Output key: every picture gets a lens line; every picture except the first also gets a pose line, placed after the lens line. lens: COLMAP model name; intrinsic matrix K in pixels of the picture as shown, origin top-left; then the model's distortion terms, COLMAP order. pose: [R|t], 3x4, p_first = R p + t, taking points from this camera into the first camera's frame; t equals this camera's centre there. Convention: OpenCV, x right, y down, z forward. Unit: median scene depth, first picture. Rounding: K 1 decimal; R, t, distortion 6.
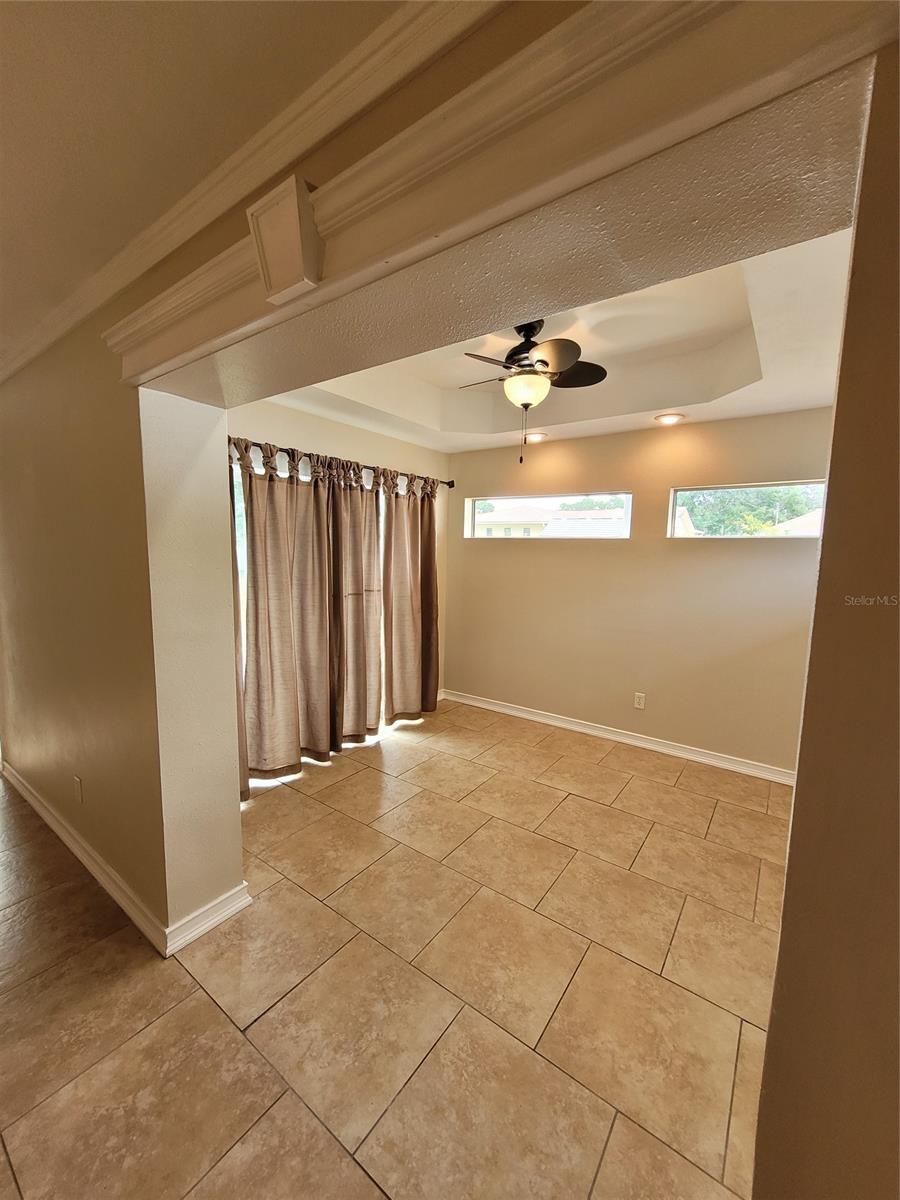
lens RADIAL K [[472.2, 0, 448.4], [0, 472.2, 602.2], [0, 0, 1]] dist [-0.001435, 0.000595]
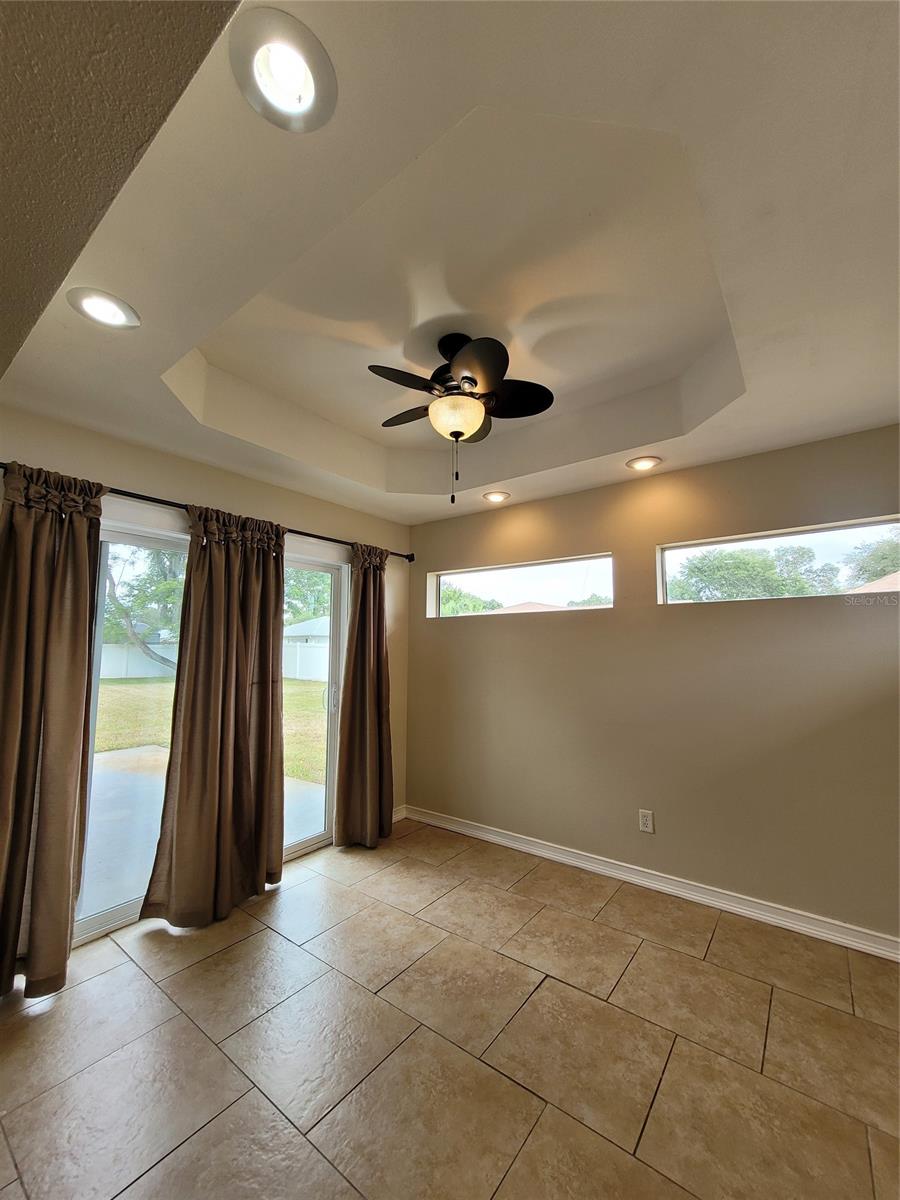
lens RADIAL K [[472.2, 0, 453.6], [0, 472.2, 602.6], [0, 0, 1]] dist [-0.001435, 0.000595]
pose [[0.999703, -0.019578, -0.014500, 0.131794], [0.016088, 0.977450, -0.210551, 0.026664], [0.018296, 0.210255, 0.977475, 0.214376]]
